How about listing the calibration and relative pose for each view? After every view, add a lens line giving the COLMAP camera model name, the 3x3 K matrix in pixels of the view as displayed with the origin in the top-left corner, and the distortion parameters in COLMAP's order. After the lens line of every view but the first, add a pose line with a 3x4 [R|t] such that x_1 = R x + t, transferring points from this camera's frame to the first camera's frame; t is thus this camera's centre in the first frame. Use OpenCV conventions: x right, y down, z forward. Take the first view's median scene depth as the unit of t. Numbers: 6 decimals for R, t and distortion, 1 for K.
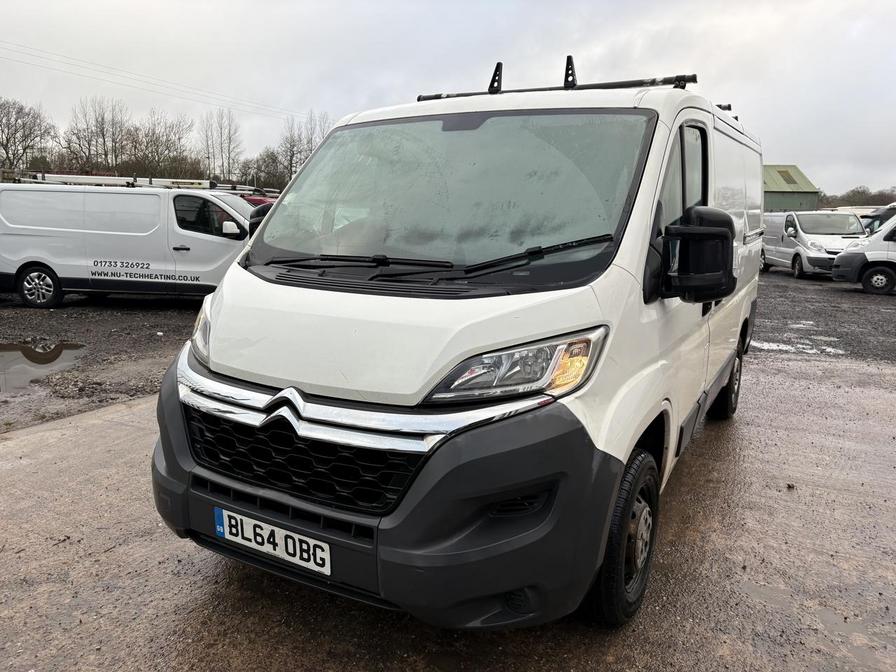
lens RADIAL K [[672.8, 0, 448.0], [0, 672.8, 336.0], [0, 0, 1]] dist [0.005060, -0.001113]
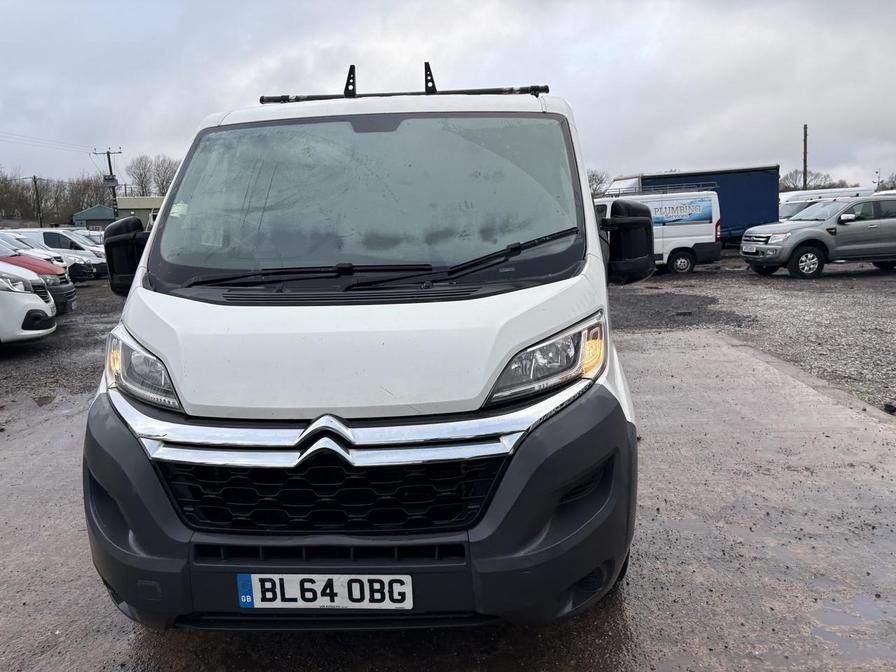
lens RADIAL K [[672.8, 0, 448.0], [0, 672.8, 336.0], [0, 0, 1]] dist [0.005060, -0.001113]
pose [[0.894782, -0.118789, 0.430413, -0.429635], [0.125715, 0.991988, 0.012430, -0.016895], [-0.428441, 0.042988, 0.902547, 0.118622]]
